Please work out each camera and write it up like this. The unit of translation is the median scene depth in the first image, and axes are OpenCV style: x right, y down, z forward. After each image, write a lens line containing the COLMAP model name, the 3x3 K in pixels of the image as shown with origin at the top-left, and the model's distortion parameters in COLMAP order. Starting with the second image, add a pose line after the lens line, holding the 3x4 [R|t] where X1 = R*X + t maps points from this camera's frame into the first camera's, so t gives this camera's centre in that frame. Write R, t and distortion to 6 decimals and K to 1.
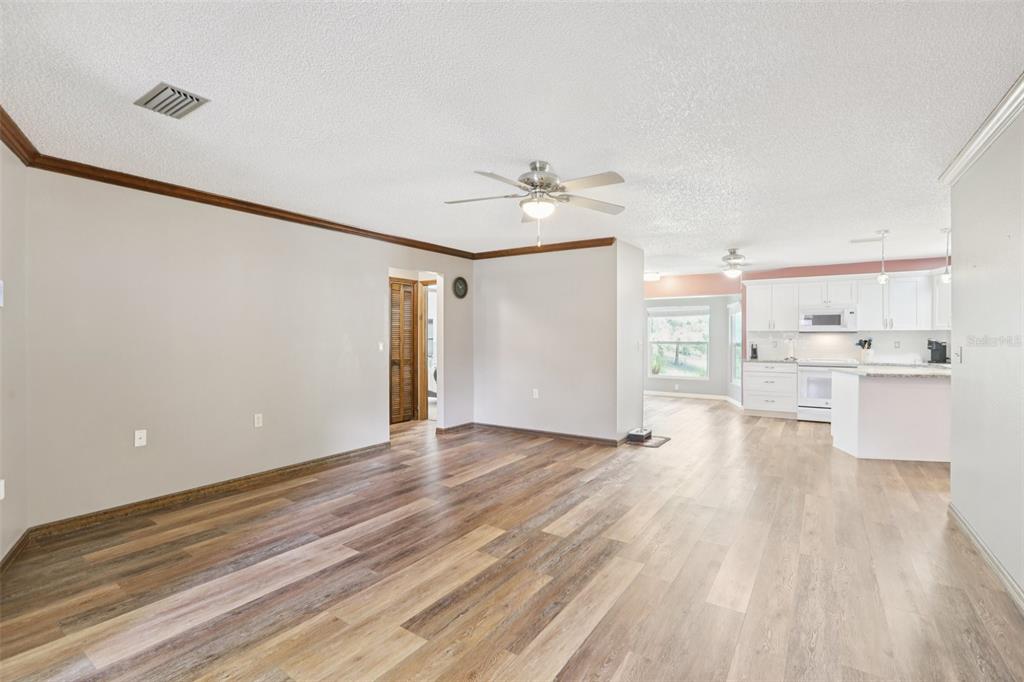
lens RADIAL K [[468.1, 0, 510.5], [0, 468.1, 337.0], [0, 0, 1]] dist [-0.011409, 0.000952]
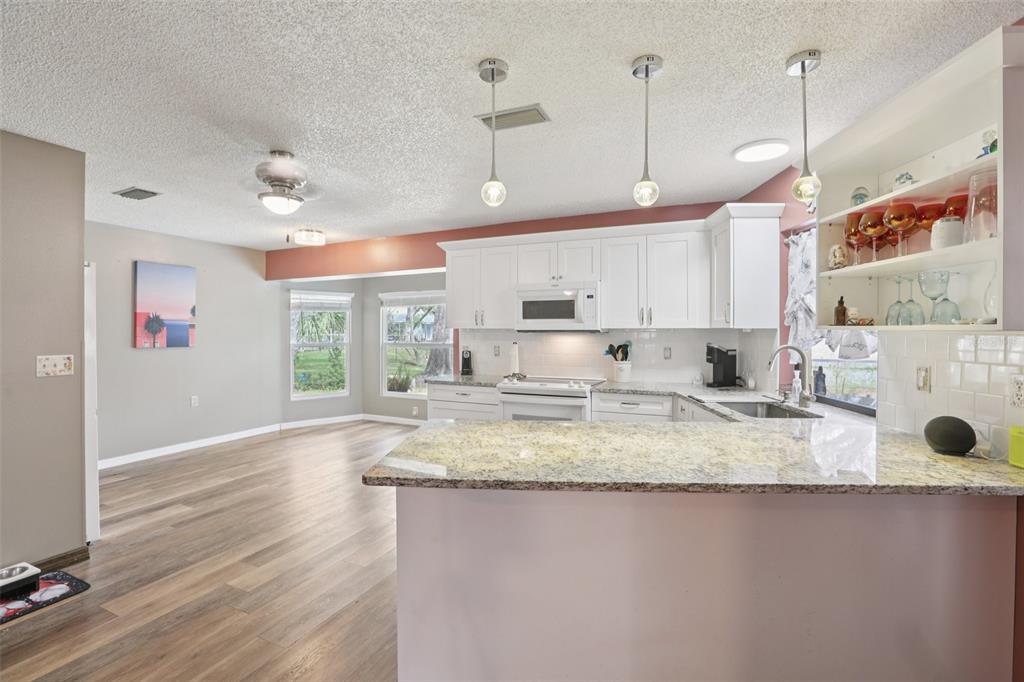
lens RADIAL K [[475.6, 0, 505.9], [0, 475.6, 329.7], [0, 0, 1]] dist [-0.011125, 0.000539]
pose [[0.989689, -0.001084, 0.143230, 0.539714], [0.001391, 0.999997, -0.002043, -0.011296], [-0.143227, 0.002222, 0.989687, 0.438398]]
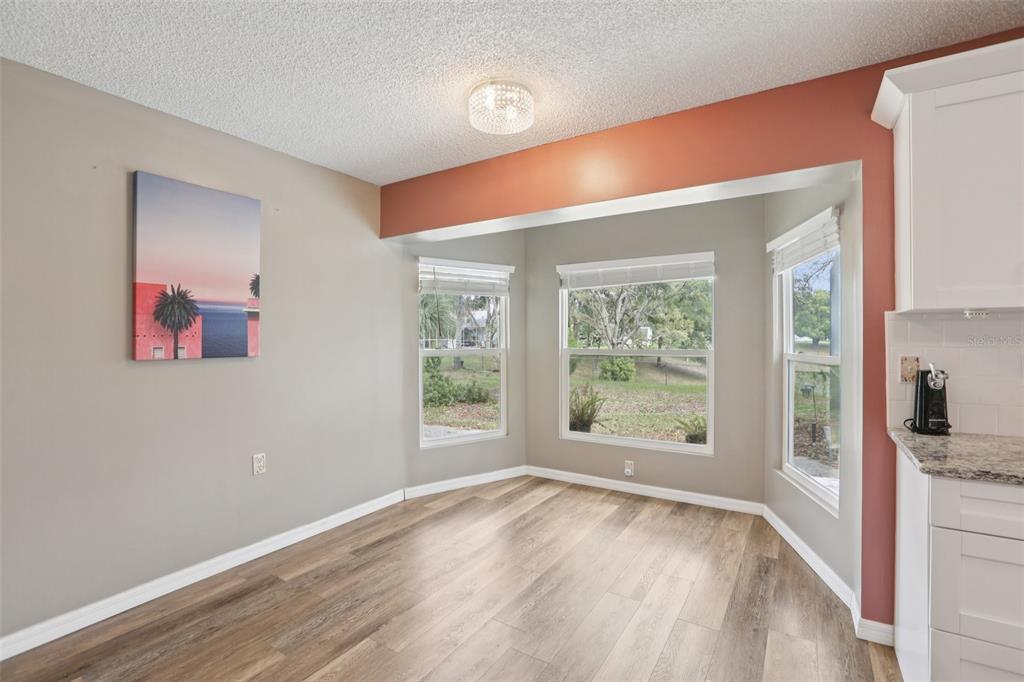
lens RADIAL K [[468.1, 0, 510.5], [0, 468.1, 337.0], [0, 0, 1]] dist [-0.011409, 0.000952]
pose [[0.999566, -0.005518, 0.028937, 0.349680], [0.005498, 0.999985, 0.000783, -0.001508], [-0.028941, -0.000624, 0.999581, 0.872678]]
